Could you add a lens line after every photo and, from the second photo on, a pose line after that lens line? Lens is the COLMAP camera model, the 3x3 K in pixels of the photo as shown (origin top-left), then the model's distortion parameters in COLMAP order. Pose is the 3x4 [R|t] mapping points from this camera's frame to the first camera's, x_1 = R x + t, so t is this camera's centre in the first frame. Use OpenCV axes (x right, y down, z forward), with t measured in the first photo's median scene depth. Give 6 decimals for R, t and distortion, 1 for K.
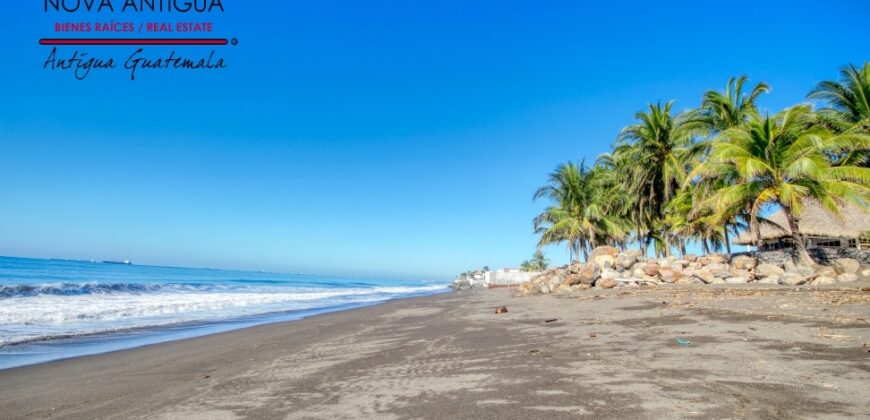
lens RADIAL K [[414.3, 0, 439.8], [0, 414.3, 213.7], [0, 0, 1]] dist [0.003579, -0.000869]
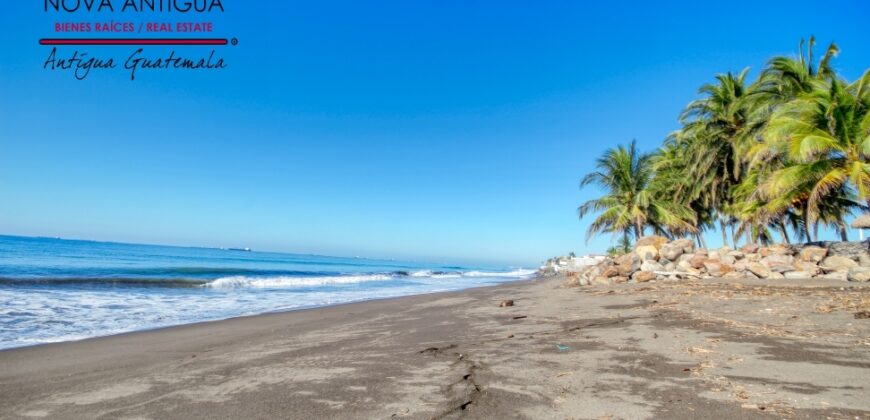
lens RADIAL K [[413.9, 0, 435.0], [0, 413.9, 210.0], [0, 0, 1]] dist [-0.001026, -0.000772]
pose [[0.974060, -0.025832, -0.224812, 0.148930], [0.031773, 0.999234, 0.022850, -0.018015], [0.224049, -0.029400, 0.974134, -0.014410]]
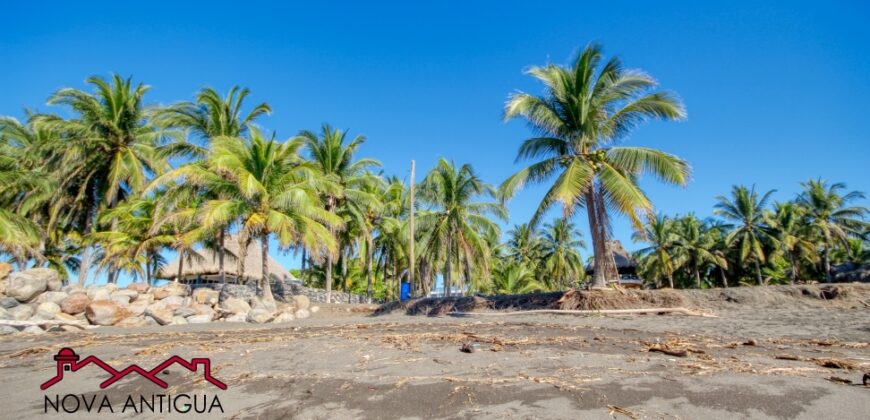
lens RADIAL K [[414.3, 0, 439.8], [0, 414.3, 213.7], [0, 0, 1]] dist [0.003579, -0.000869]
pose [[0.298934, 0.215983, 0.929510, 0.072241], [-0.134884, 0.973834, -0.182903, 0.043702], [-0.944693, -0.070700, 0.320245, 0.298132]]
